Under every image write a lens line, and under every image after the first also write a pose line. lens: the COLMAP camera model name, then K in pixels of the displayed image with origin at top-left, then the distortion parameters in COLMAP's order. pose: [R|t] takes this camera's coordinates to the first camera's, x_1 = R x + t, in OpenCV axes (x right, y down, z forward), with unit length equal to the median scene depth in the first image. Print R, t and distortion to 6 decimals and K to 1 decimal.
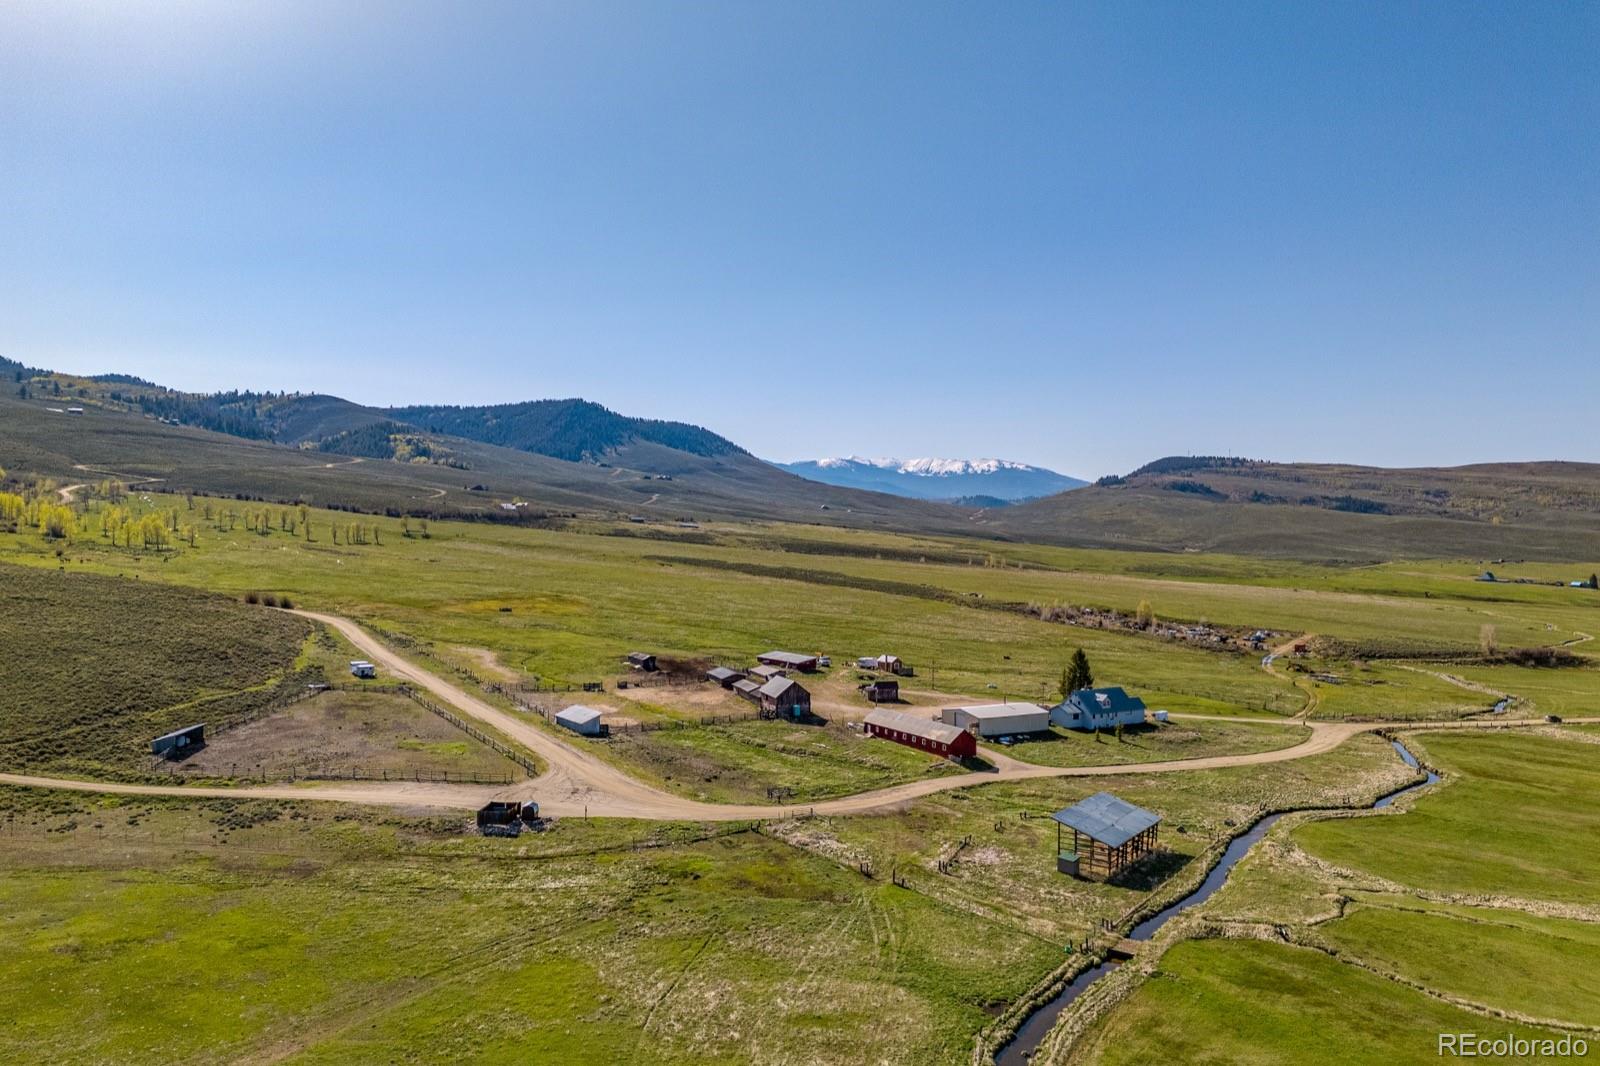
lens RADIAL K [[1170.3, 0, 802.3], [0, 1170.3, 545.3], [0, 0, 1]] dist [0.077166, -0.068029]
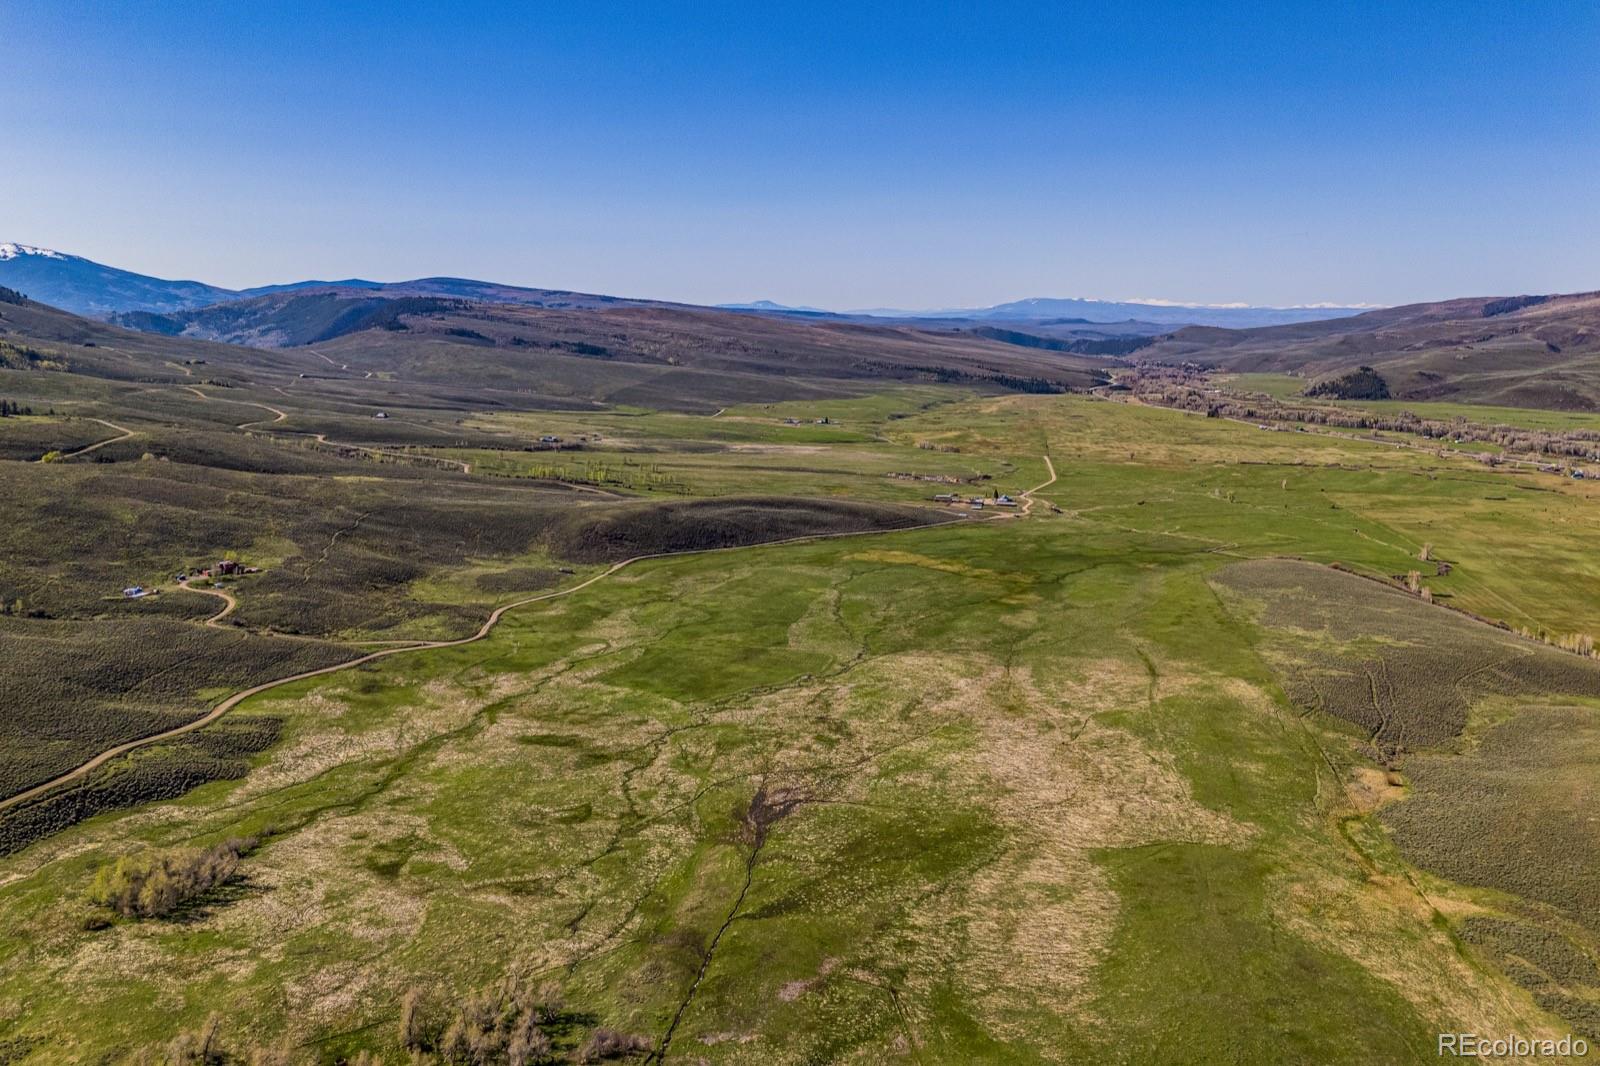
lens RADIAL K [[1170.3, 0, 801.1], [0, 1170.3, 535.0], [0, 0, 1]] dist [0.077166, -0.068029]
pose [[0.697479, -0.140622, 0.702673, -0.524178], [0.015334, 0.983261, 0.181554, -0.087715], [-0.716442, -0.115855, 0.687960, -0.283310]]
